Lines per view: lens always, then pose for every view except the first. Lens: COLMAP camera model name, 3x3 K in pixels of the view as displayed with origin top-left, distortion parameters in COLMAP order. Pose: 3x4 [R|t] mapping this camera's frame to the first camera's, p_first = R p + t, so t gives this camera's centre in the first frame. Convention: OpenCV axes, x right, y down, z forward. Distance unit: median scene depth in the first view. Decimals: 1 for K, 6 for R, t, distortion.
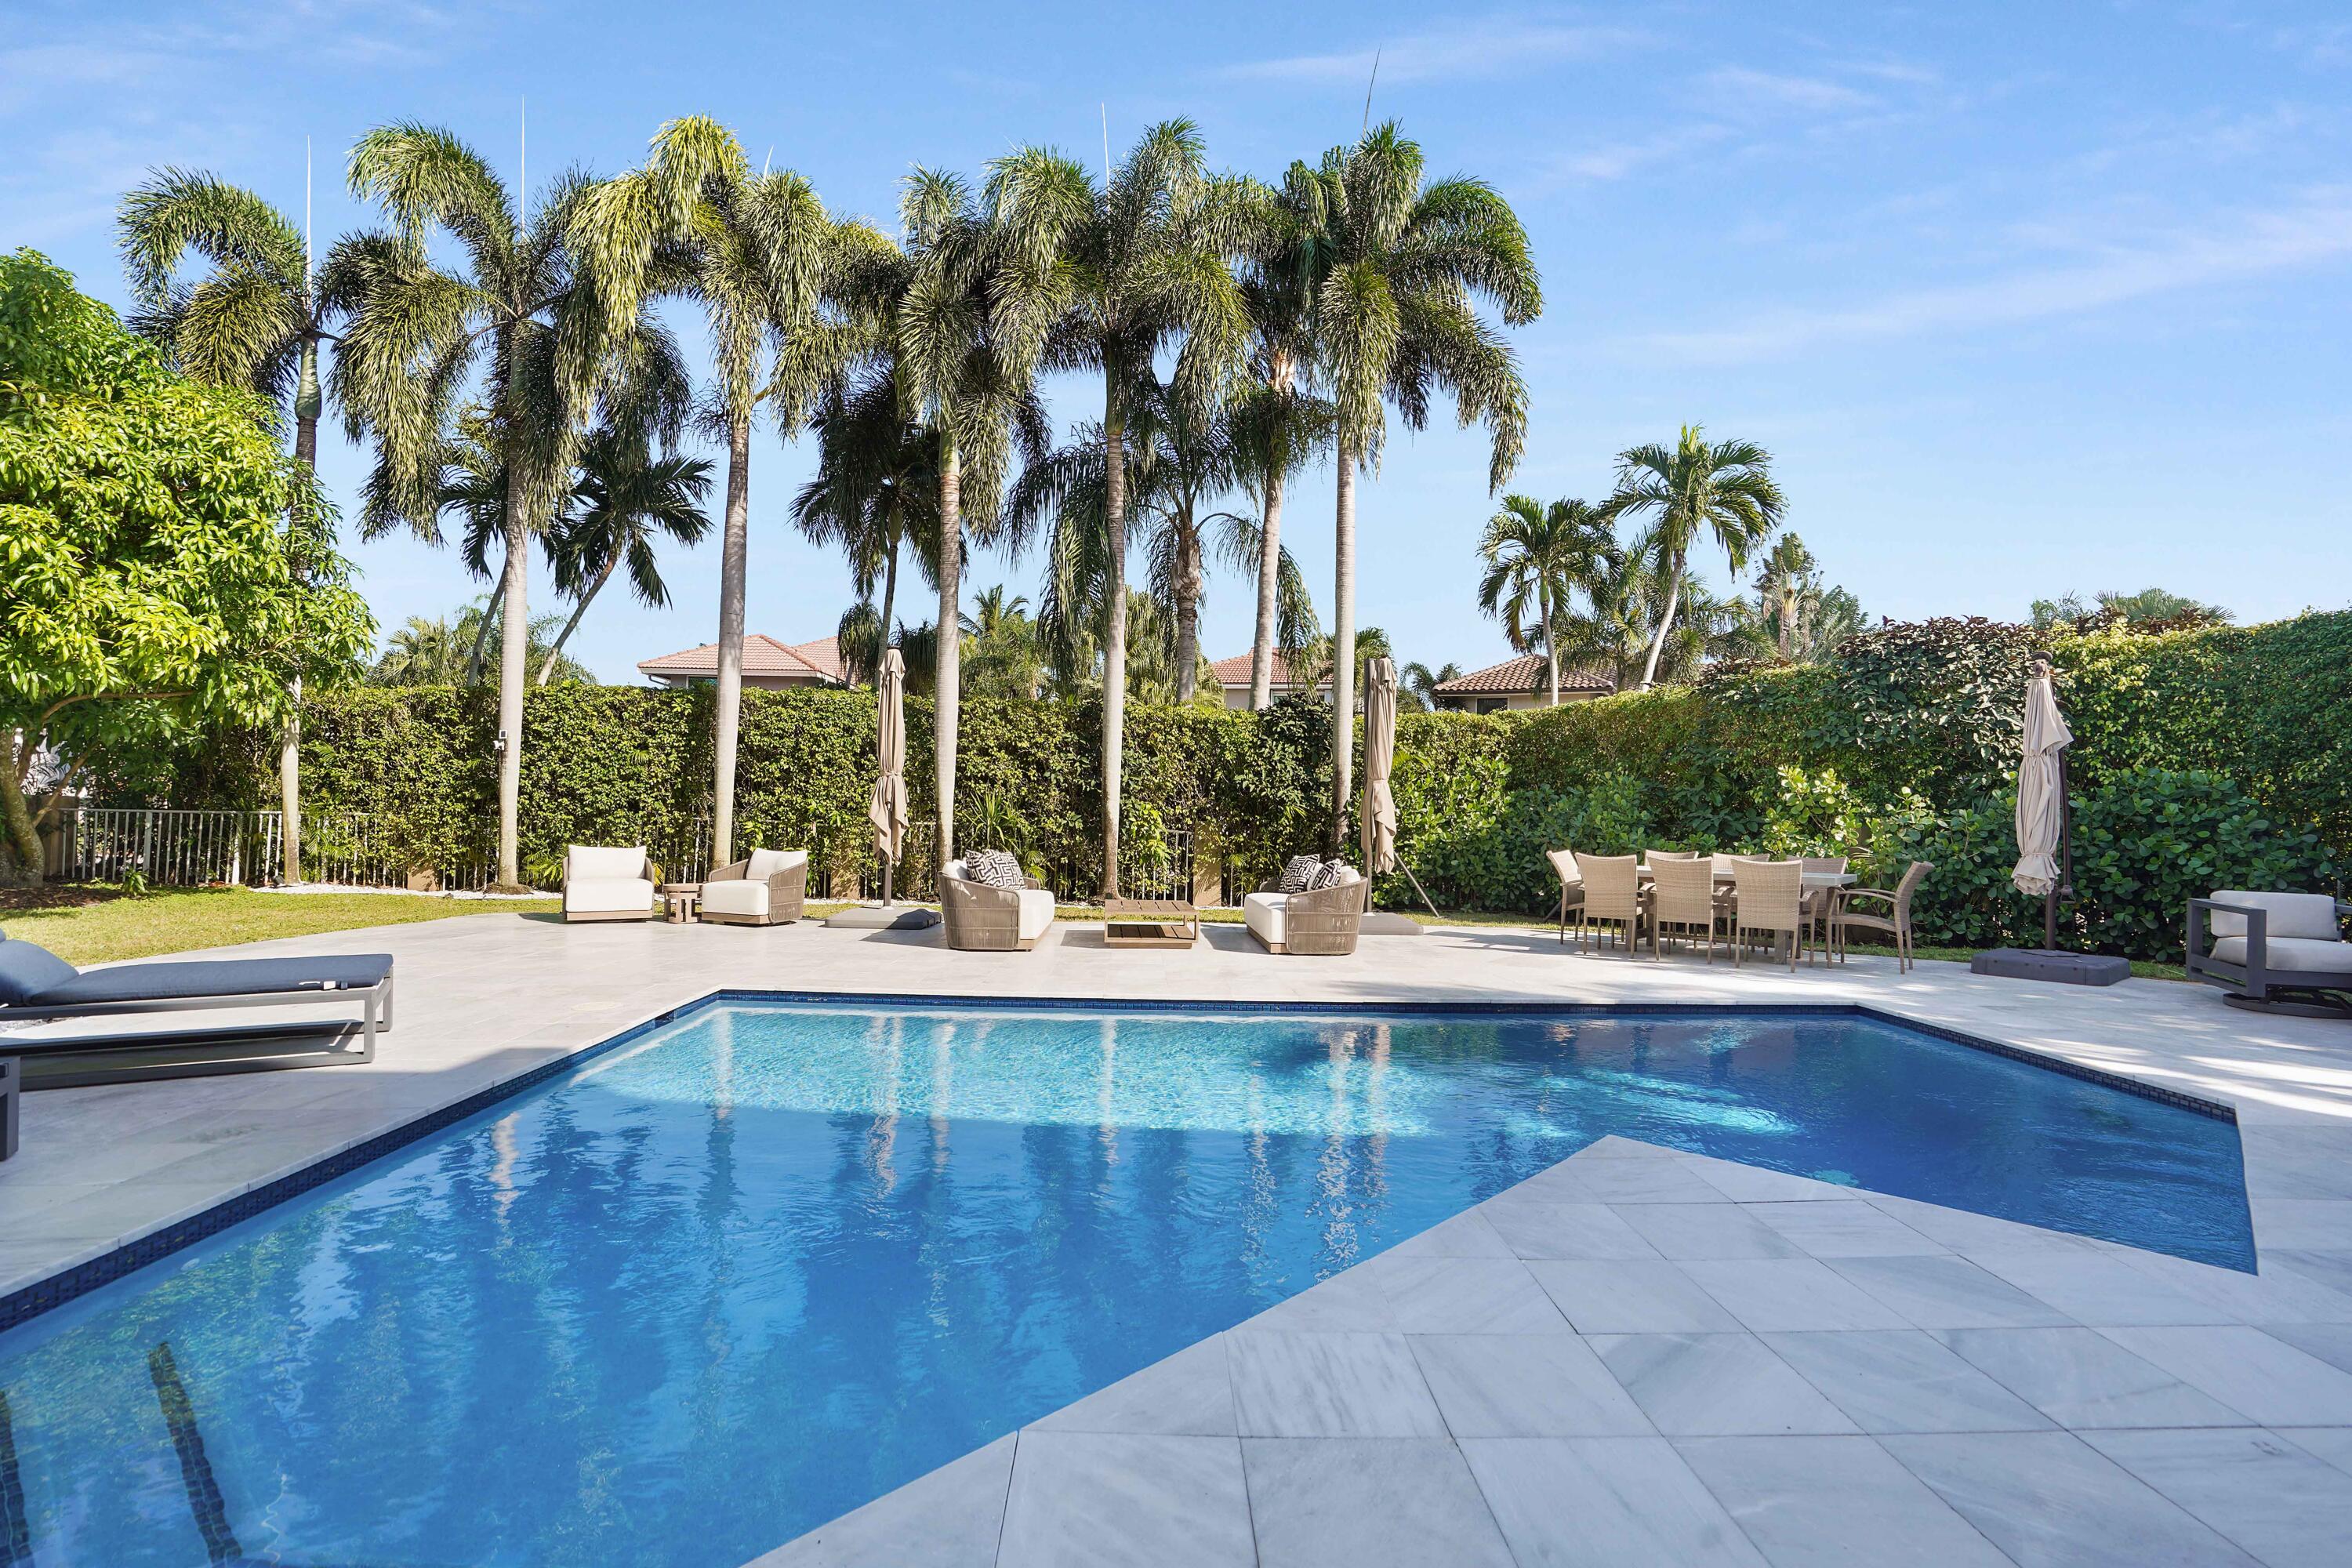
lens RADIAL K [[1102.6, 0, 1180.0], [0, 1102.6, 794.0], [0, 0, 1]] dist [-0.063273, 0.022698]
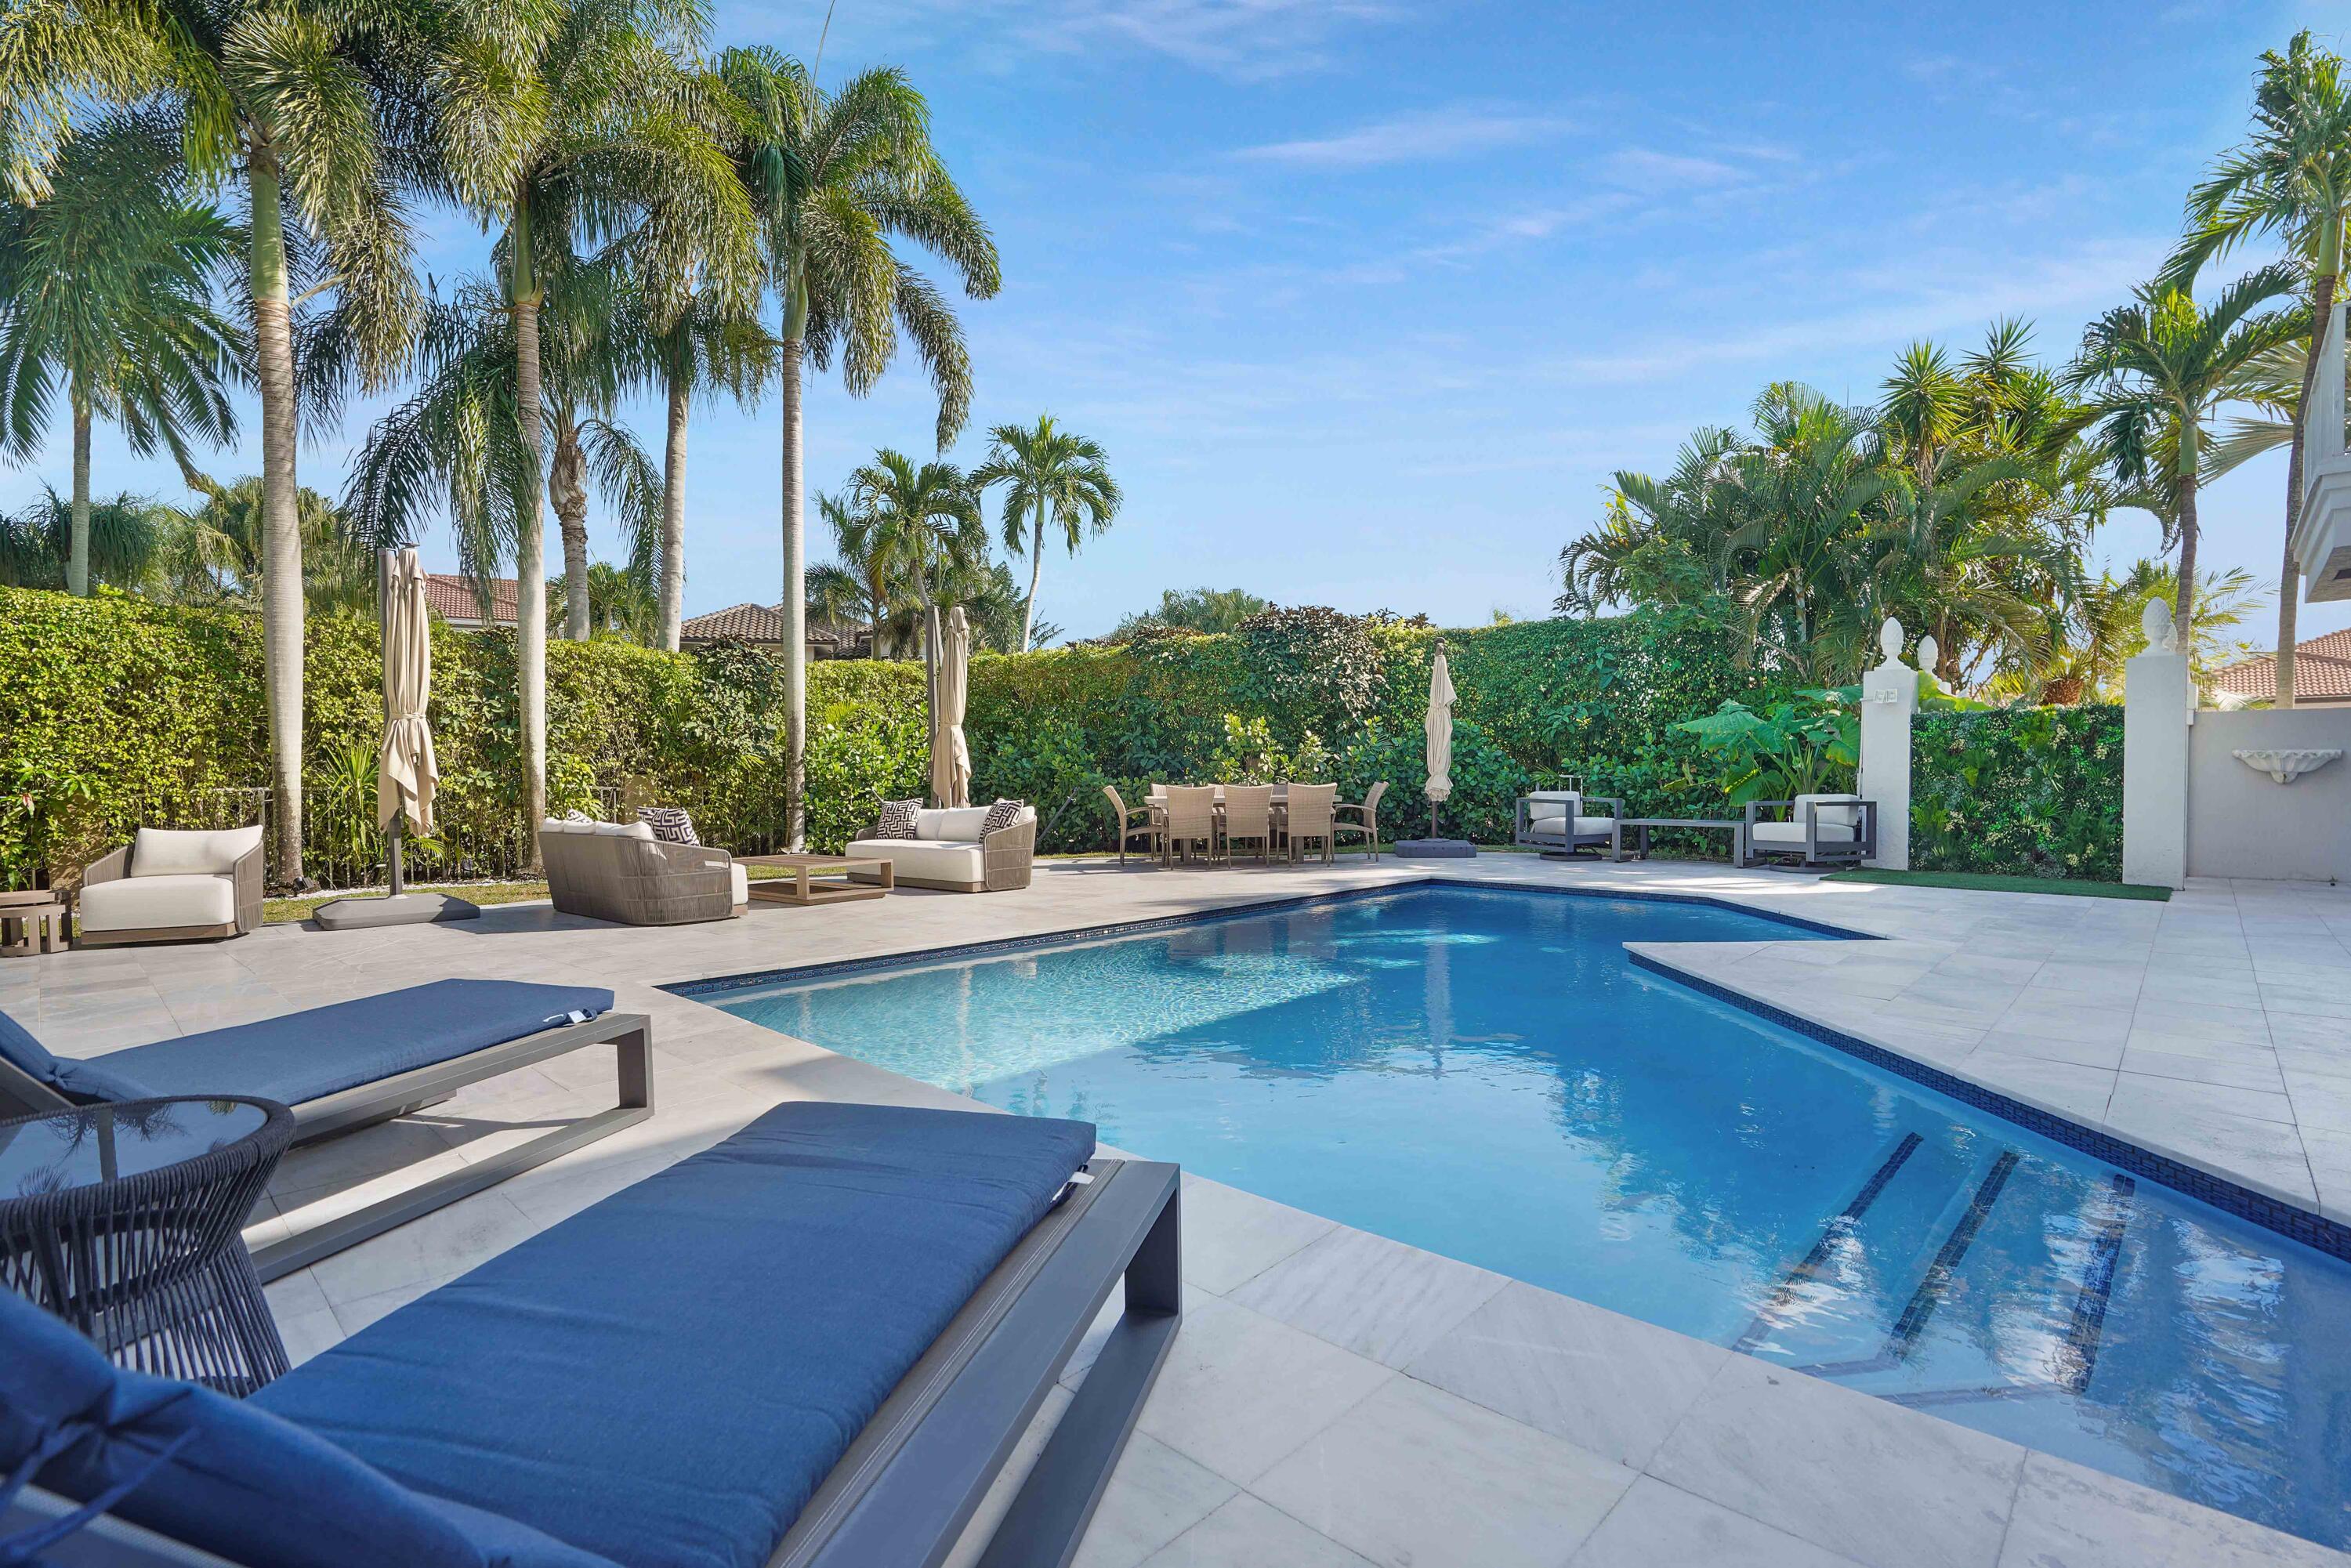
lens RADIAL K [[1102.1, 0, 1179.5], [0, 1102.1, 794.0], [0, 0, 1]] dist [-0.063273, 0.022698]
pose [[0.715264, -0.041127, 0.697643, -0.316252], [0.011393, 0.998820, 0.047202, 0.004518], [-0.698762, -0.025814, 0.714889, 0.091280]]
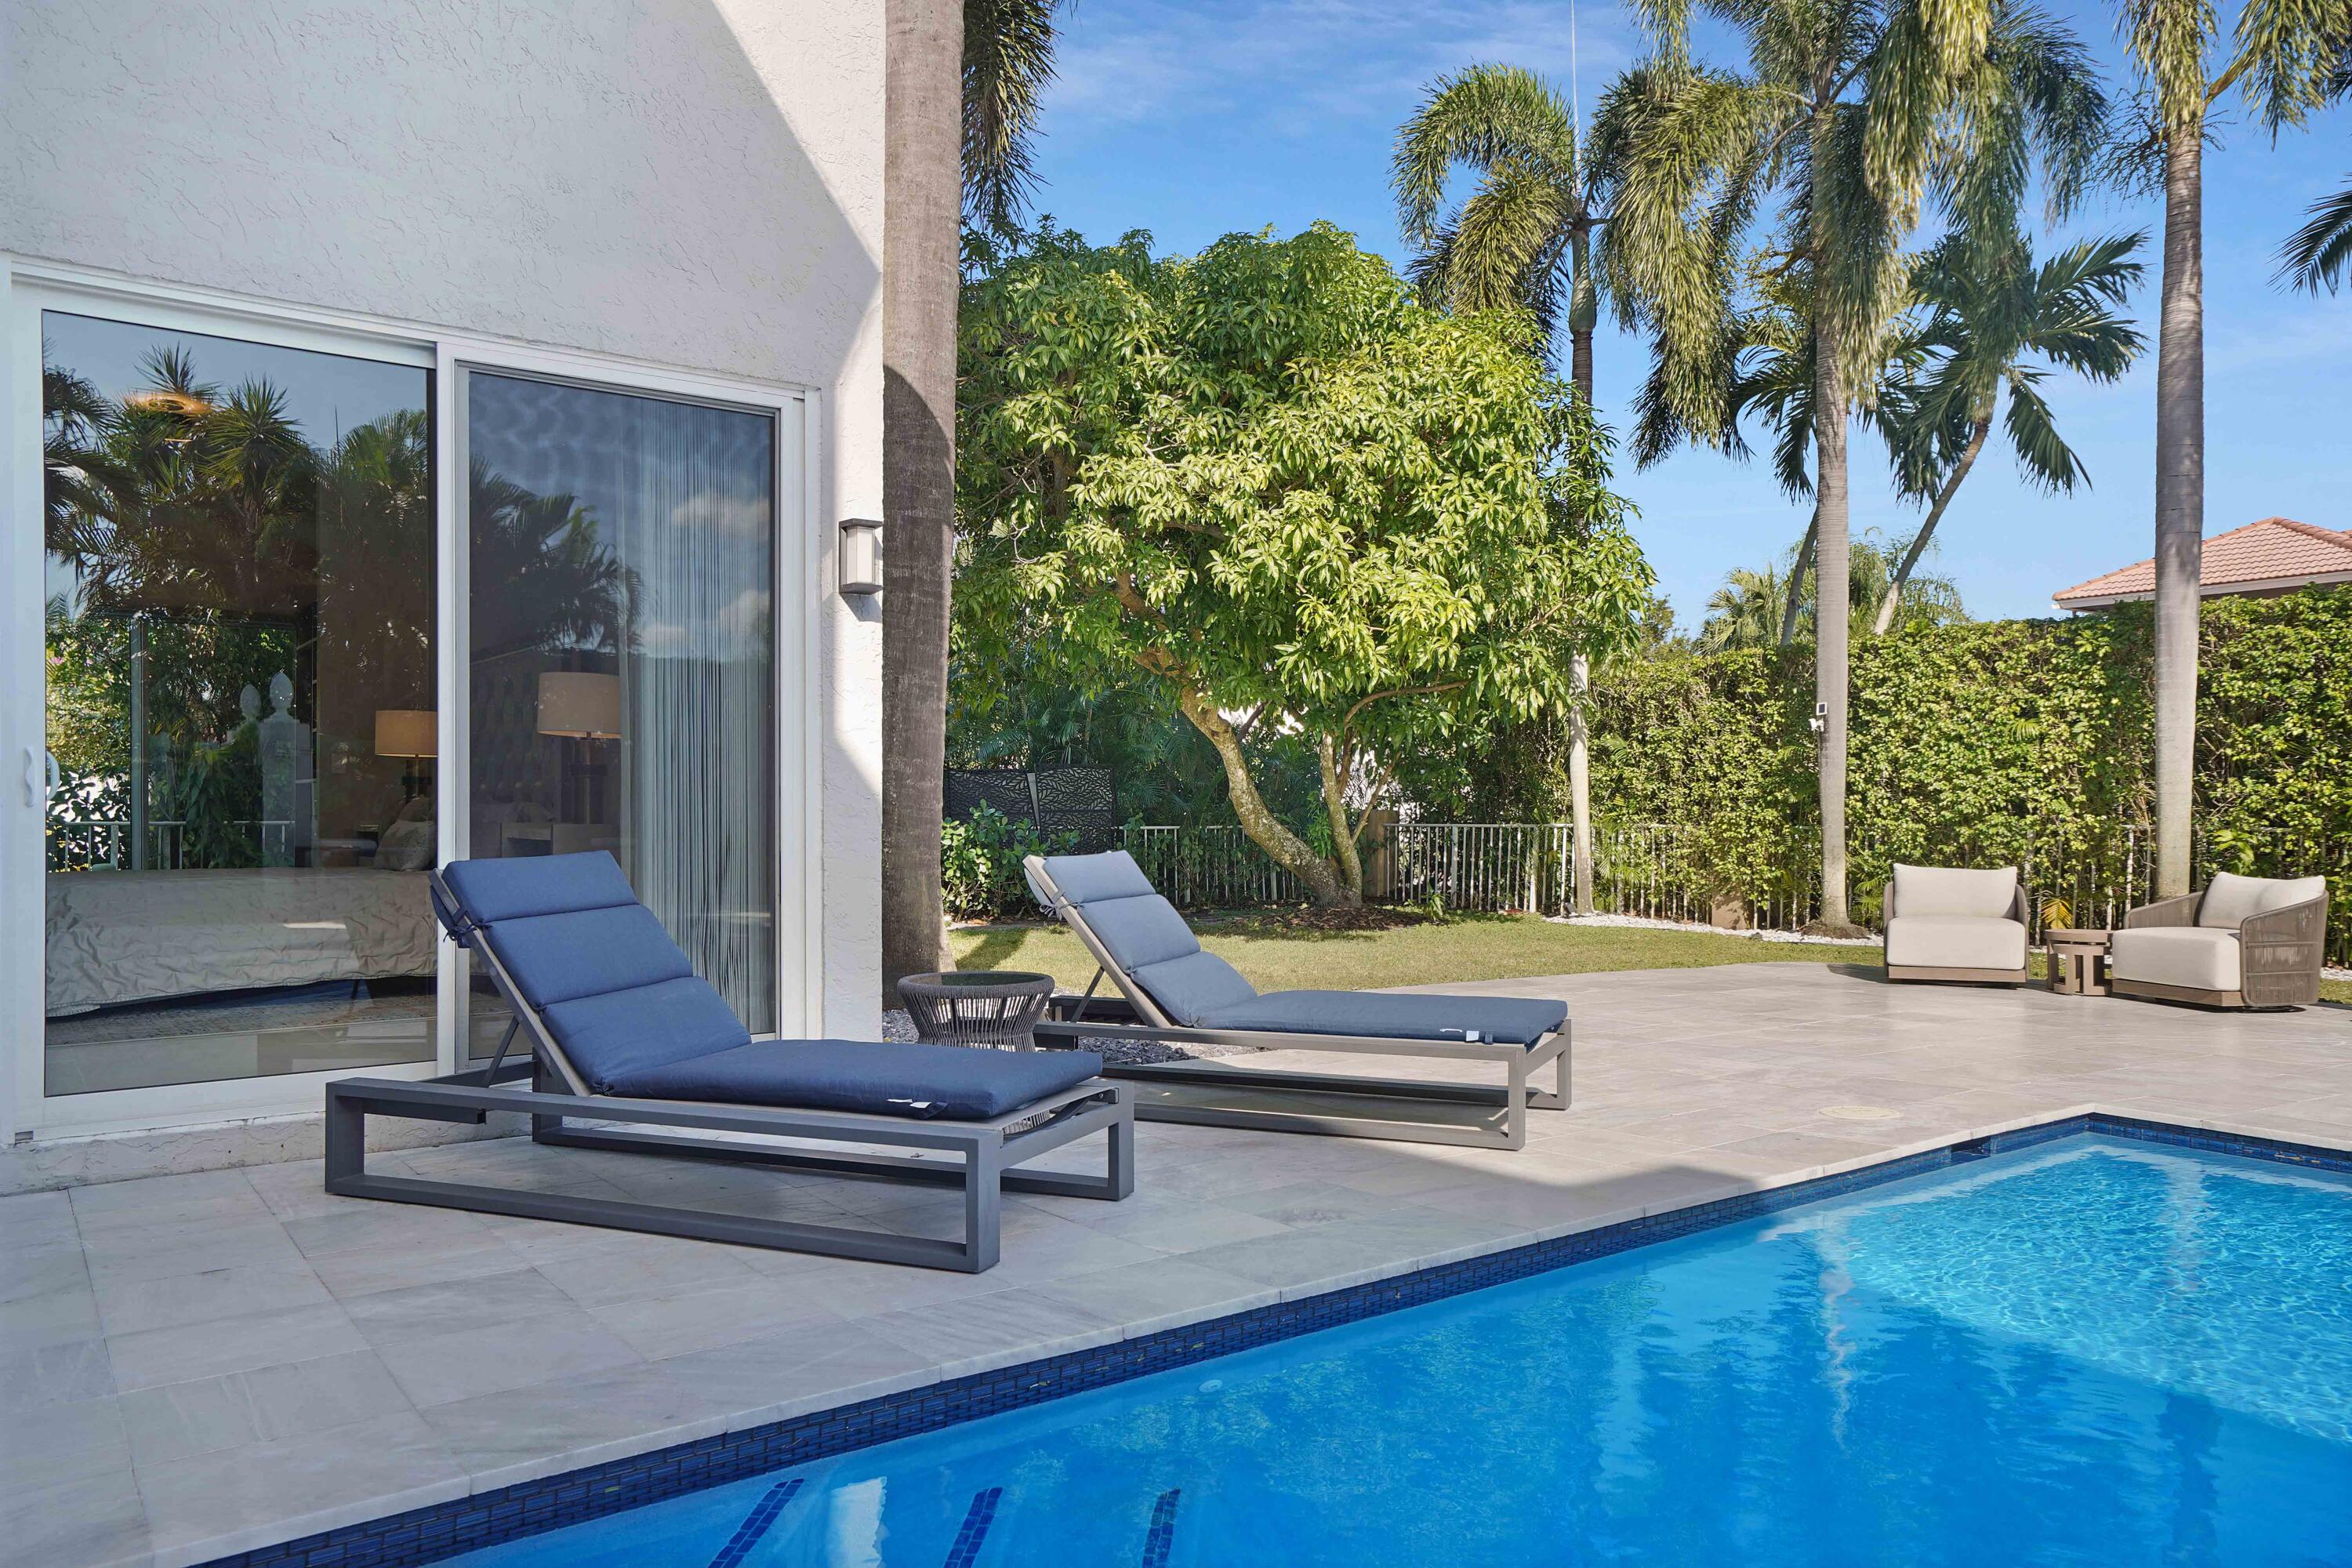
lens RADIAL K [[1623.4, 0, 1171.5], [0, 1623.4, 795.9], [0, 0, 1]] dist [-0.026064, 0.065768]
pose [[0.562046, -0.026419, -0.826684, 0.003028], [0.023678, 0.999594, -0.015846, 0.008507], [0.826767, -0.010667, 0.562443, 0.064287]]
